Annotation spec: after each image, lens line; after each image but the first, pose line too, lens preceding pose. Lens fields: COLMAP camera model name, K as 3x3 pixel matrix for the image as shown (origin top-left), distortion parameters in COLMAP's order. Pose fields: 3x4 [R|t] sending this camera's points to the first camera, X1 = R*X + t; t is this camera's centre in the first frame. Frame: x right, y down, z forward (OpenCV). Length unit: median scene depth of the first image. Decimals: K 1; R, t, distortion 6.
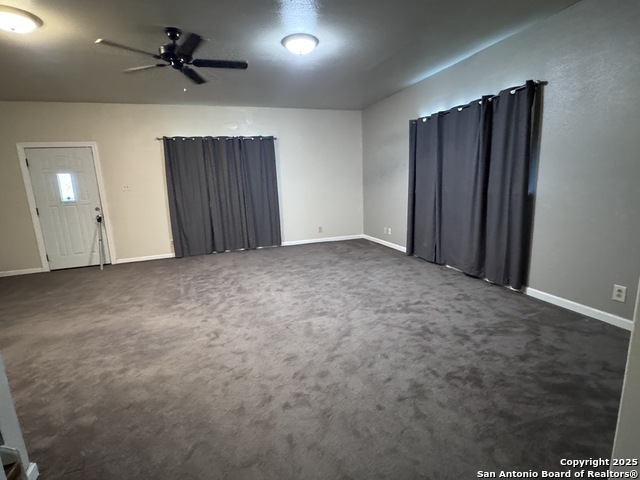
lens RADIAL K [[319.5, 0, 319.1], [0, 319.5, 241.0], [0, 0, 1]] dist [0.002249, -0.001298]
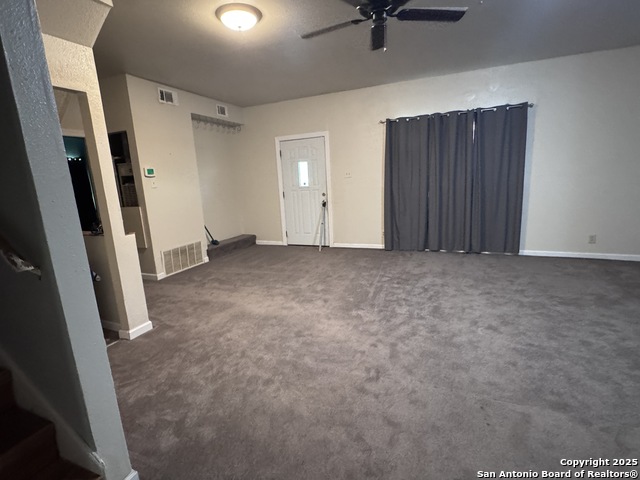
lens RADIAL K [[319.5, 0, 320.3], [0, 319.5, 235.7], [0, 0, 1]] dist [0.002249, -0.001298]
pose [[0.749310, 0.128228, -0.649686, 0.015165], [-0.108364, 0.991592, 0.070729, -0.041702], [0.653293, 0.017404, 0.756905, 0.206882]]
